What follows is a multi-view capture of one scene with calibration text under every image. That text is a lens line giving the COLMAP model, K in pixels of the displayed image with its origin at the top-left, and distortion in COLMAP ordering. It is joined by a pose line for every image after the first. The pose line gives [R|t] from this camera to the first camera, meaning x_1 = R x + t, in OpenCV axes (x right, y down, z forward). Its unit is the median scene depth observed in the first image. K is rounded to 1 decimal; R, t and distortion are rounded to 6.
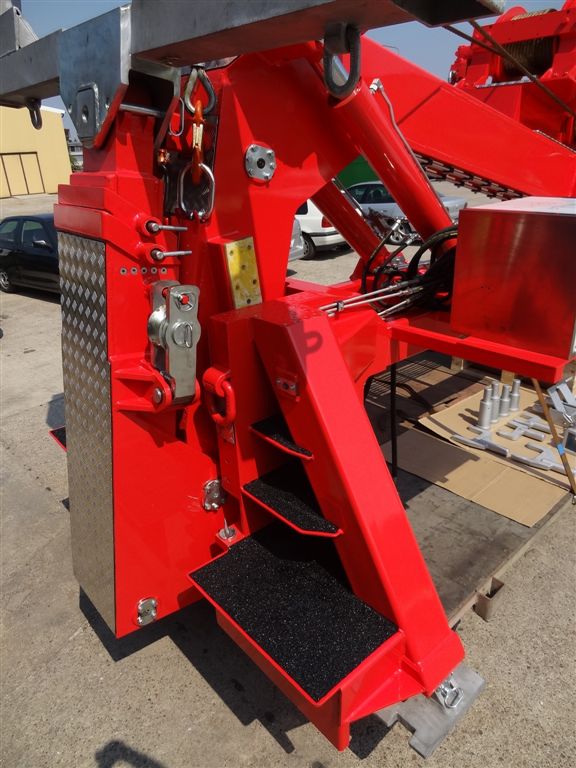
lens RADIAL K [[539.9, 0, 288.0], [0, 539.9, 384.0], [0, 0, 1]] dist [0.001525, 0.001941]
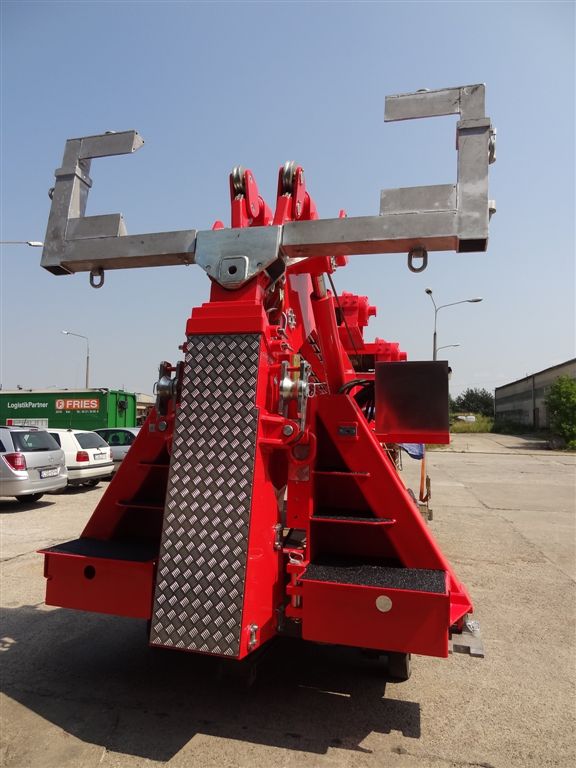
lens RADIAL K [[539.9, 0, 288.0], [0, 539.9, 384.0], [0, 0, 1]] dist [0.001525, 0.001941]
pose [[0.836654, 0.091127, 0.540098, -0.556934], [0.176878, 0.888283, -0.423871, 0.284168], [-0.518386, 0.450165, 0.727067, -0.081697]]
